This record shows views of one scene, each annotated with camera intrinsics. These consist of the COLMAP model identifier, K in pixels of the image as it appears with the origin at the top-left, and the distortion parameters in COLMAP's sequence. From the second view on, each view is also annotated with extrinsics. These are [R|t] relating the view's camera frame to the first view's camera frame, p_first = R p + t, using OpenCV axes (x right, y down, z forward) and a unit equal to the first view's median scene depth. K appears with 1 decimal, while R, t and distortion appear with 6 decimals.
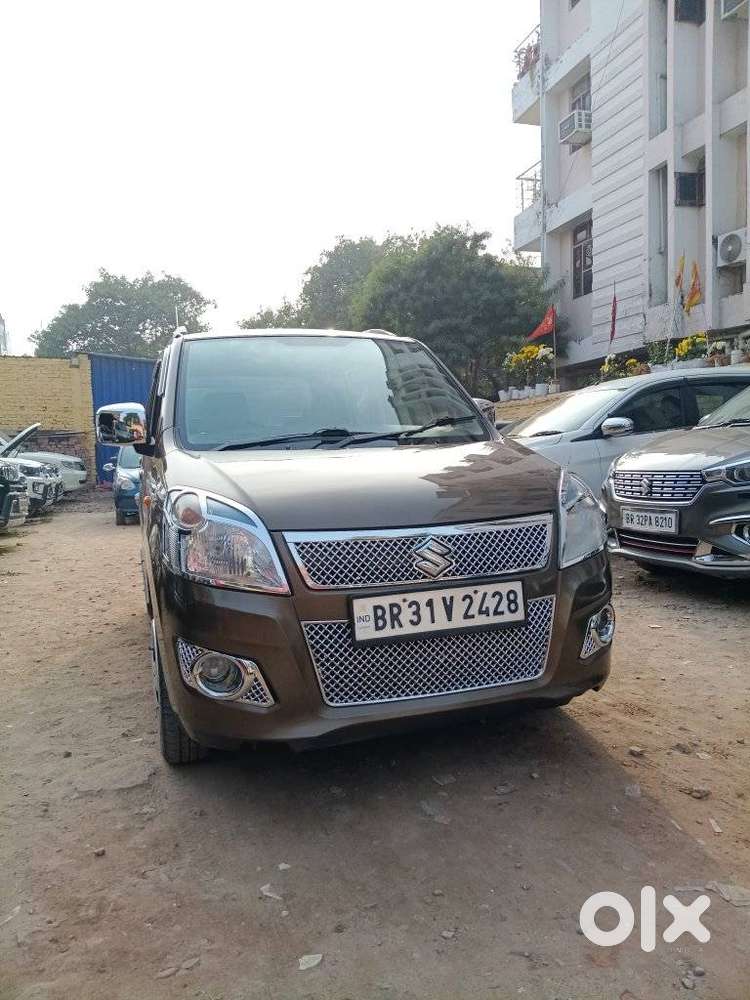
lens RADIAL K [[735.7, 0, 375.0], [0, 735.7, 500.0], [0, 0, 1]] dist [0.072720, -0.110933]
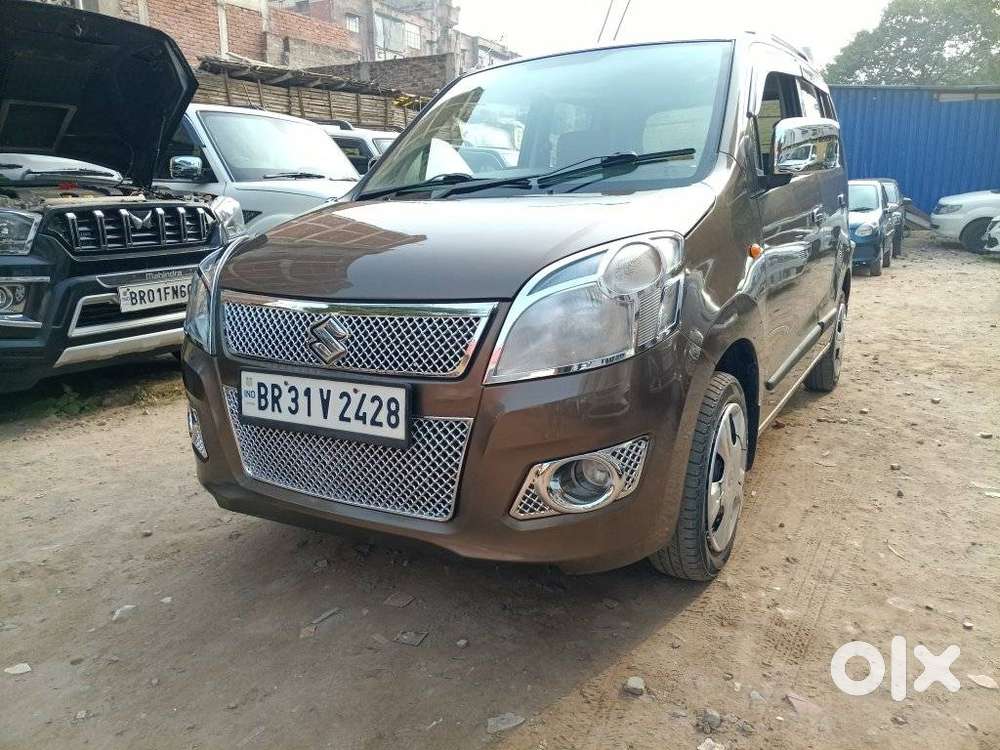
lens RADIAL K [[730.9, 0, 493.1], [0, 730.9, 373.1], [0, 0, 1]] dist [0.080894, -0.116887]
pose [[0.665997, 0.178347, -0.724321, 0.724011], [-0.051101, 0.979625, 0.194224, -0.048188], [0.744202, -0.092339, 0.661541, 0.539265]]
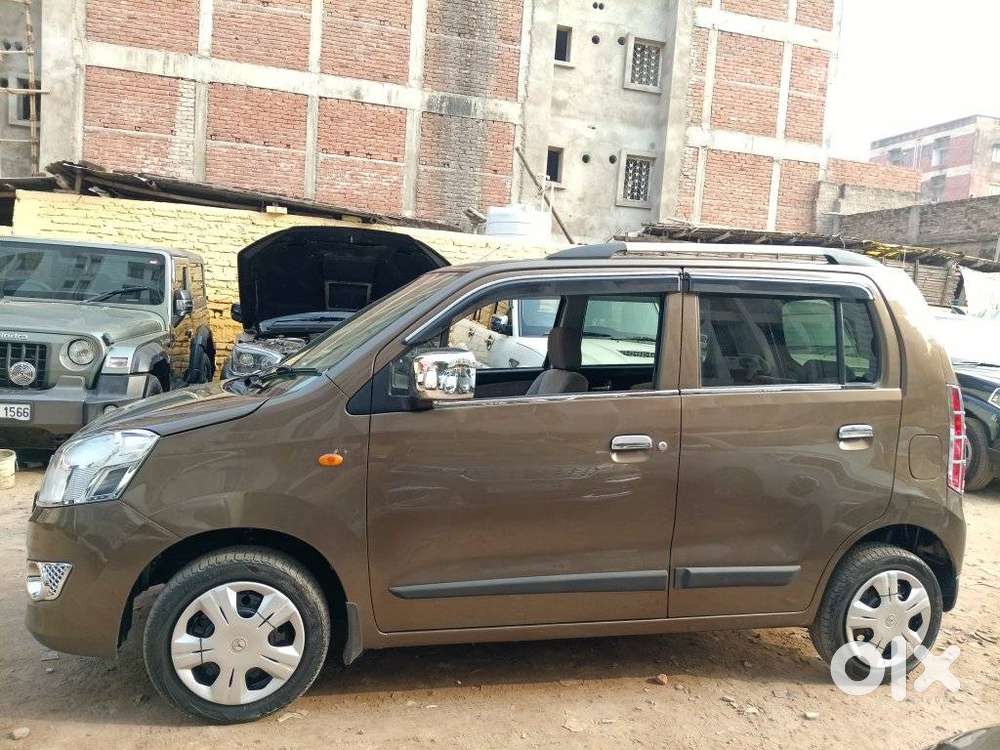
lens RADIAL K [[730.9, 0, 493.1], [0, 730.9, 373.1], [0, 0, 1]] dist [0.080894, -0.116887]
pose [[-0.047992, 0.094149, -0.994401, 1.267227], [-0.133147, 0.986060, 0.099785, -0.291609], [0.989934, 0.137190, -0.034788, 1.631703]]
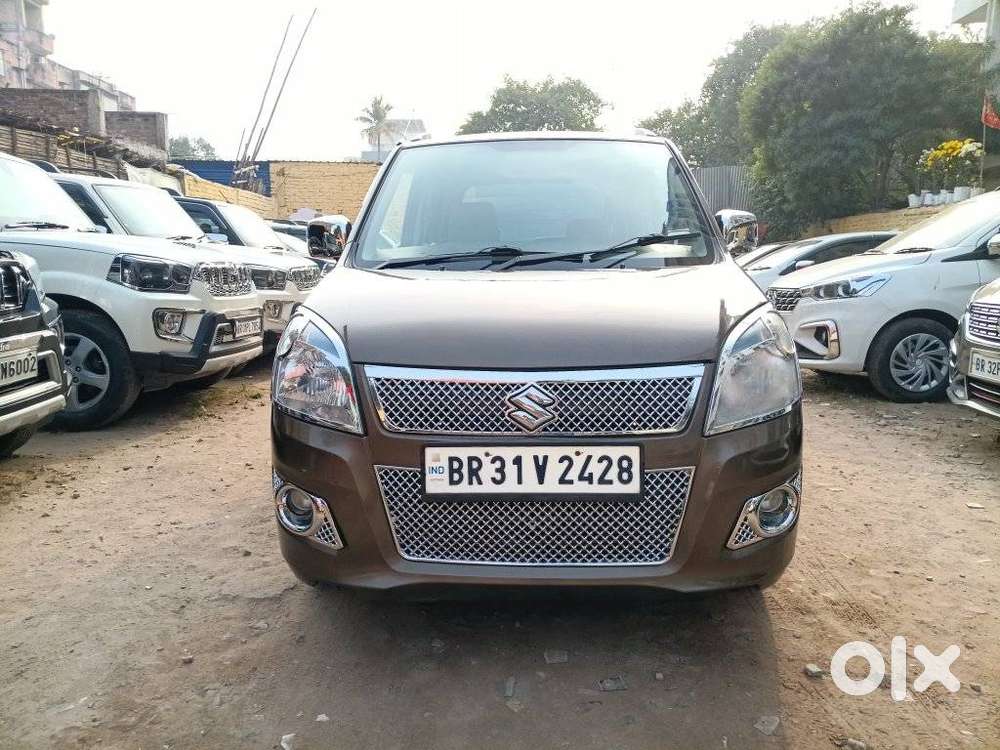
lens RADIAL K [[735.7, 0, 500.0], [0, 735.7, 375.0], [0, 0, 1]] dist [0.072720, -0.110933]
pose [[0.935396, 0.081928, -0.343981, 0.302443], [-0.050134, 0.993689, 0.100343, -0.038414], [0.350031, -0.076615, 0.933600, 0.181830]]
